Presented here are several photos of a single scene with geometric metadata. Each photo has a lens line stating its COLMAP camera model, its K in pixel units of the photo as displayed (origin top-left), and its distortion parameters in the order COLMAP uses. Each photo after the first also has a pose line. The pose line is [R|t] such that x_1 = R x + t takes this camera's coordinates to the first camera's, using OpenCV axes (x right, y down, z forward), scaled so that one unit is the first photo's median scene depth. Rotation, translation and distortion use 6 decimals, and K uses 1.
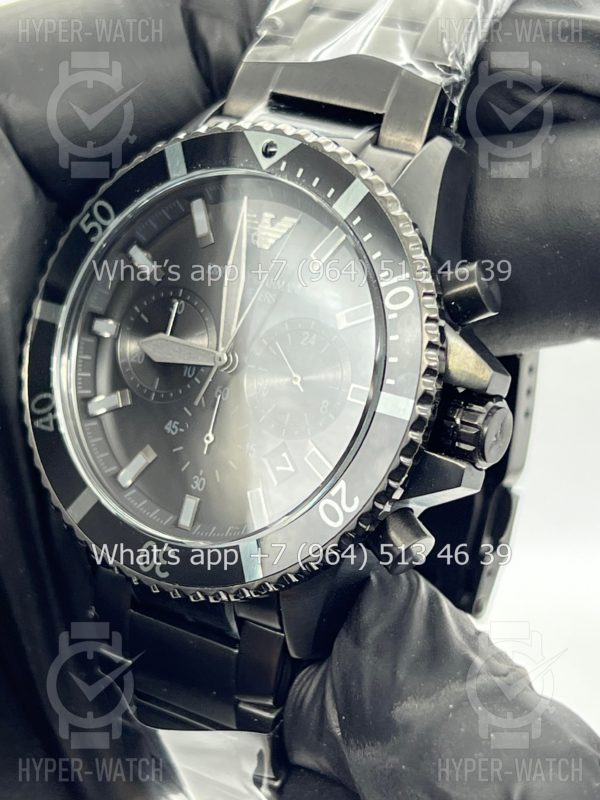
lens RADIAL K [[1874.6, 0, 293.0], [0, 1874.6, 403.8], [0, 0, 1]] dist [0.148793, 0.000000]
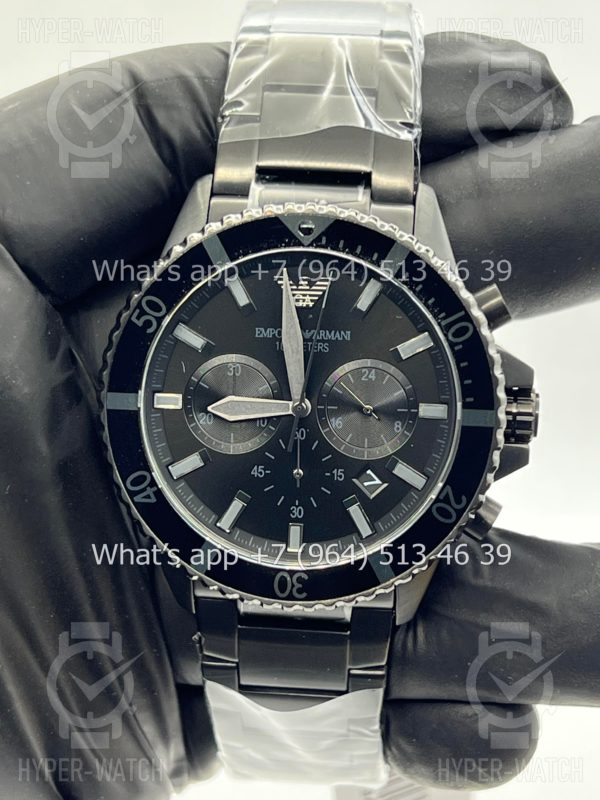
lens RADIAL K [[1874.6, 0, 308.3], [0, 1874.6, 386.9], [0, 0, 1]] dist [0.148793, 0.000000]
pose [[0.872735, -0.266923, 0.408761, -0.504057], [0.200458, 0.959384, 0.198490, -0.265644], [-0.445140, -0.091289, 0.890795, -0.054868]]
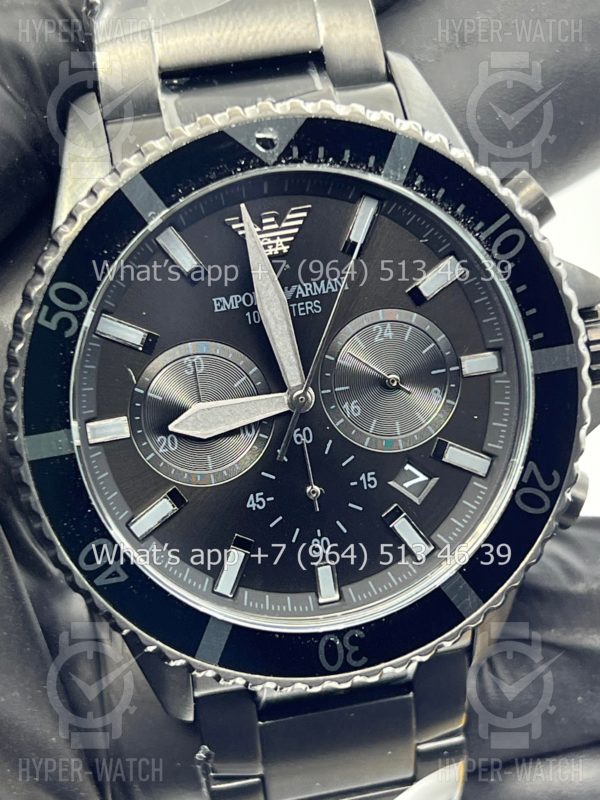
lens RADIAL K [[1874.6, 0, 295.7], [0, 1874.6, 398.6], [0, 0, 1]] dist [0.148793, 0.000000]
pose [[0.691642, -0.442466, 0.570837, -0.498410], [0.348118, 0.896733, 0.273284, -0.244528], [-0.632807, 0.009704, 0.774249, 0.359992]]
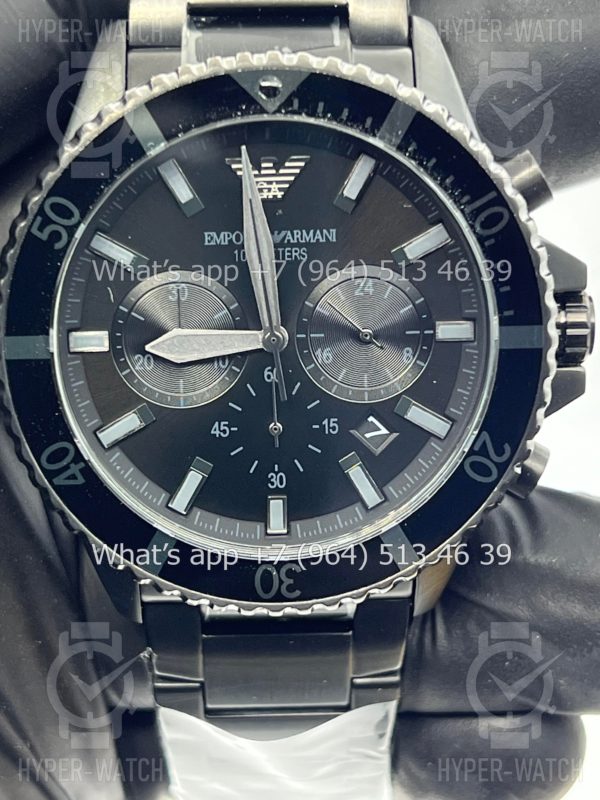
lens RADIAL K [[1874.6, 0, 303.4], [0, 1874.6, 404.8], [0, 0, 1]] dist [0.148793, 0.000000]
pose [[0.809427, -0.356884, 0.466327, -0.430022], [0.242441, 0.926385, 0.288154, -0.235994], [-0.534836, -0.120183, 0.836365, 0.265961]]
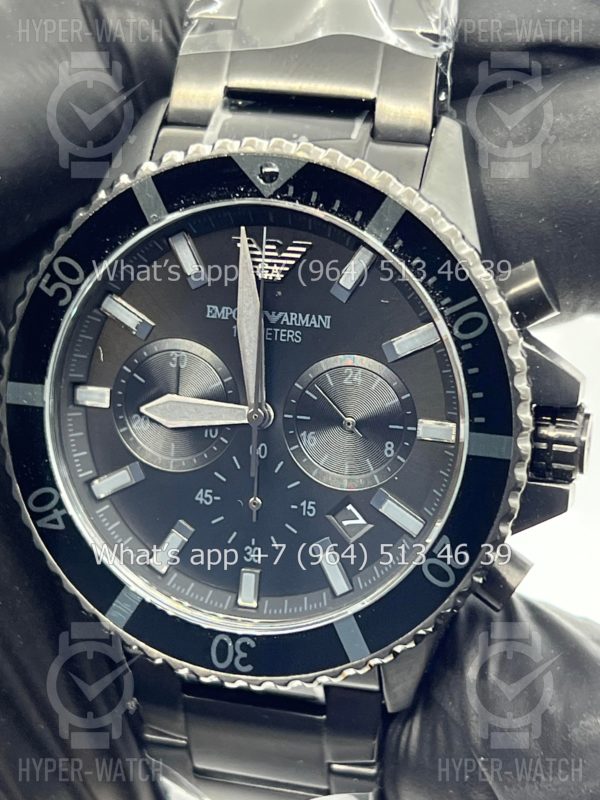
lens RADIAL K [[1874.6, 0, 306.4], [0, 1874.6, 395.8], [0, 0, 1]] dist [0.148793, 0.000000]
pose [[0.944597, -0.227836, 0.236277, -0.216887], [0.184297, 0.963817, 0.192593, -0.194269], [-0.271608, -0.138378, 0.952408, 0.155995]]
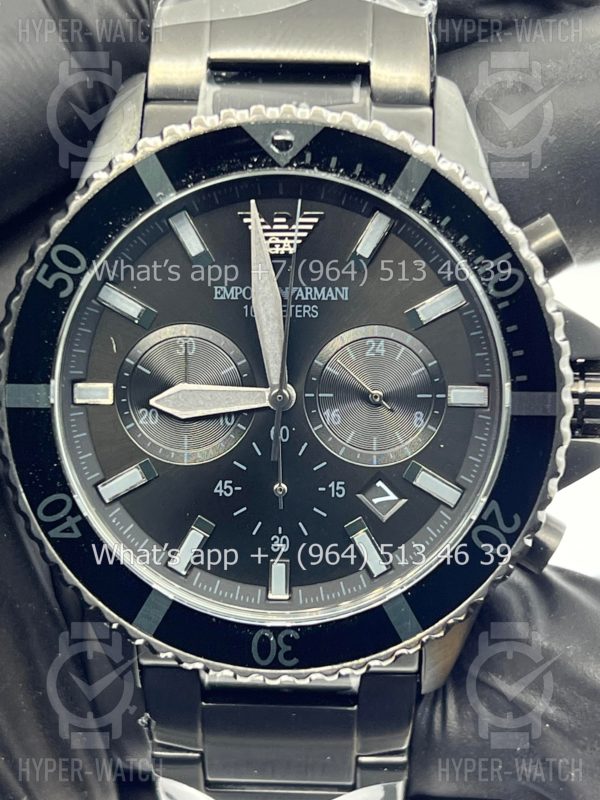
lens RADIAL K [[1874.6, 0, 305.6], [0, 1874.6, 393.3], [0, 0, 1]] dist [0.148793, 0.000000]
pose [[0.850758, -0.296578, 0.433880, -0.384334], [0.223663, 0.951385, 0.211756, -0.197054], [-0.475589, -0.083111, 0.875732, 0.255450]]
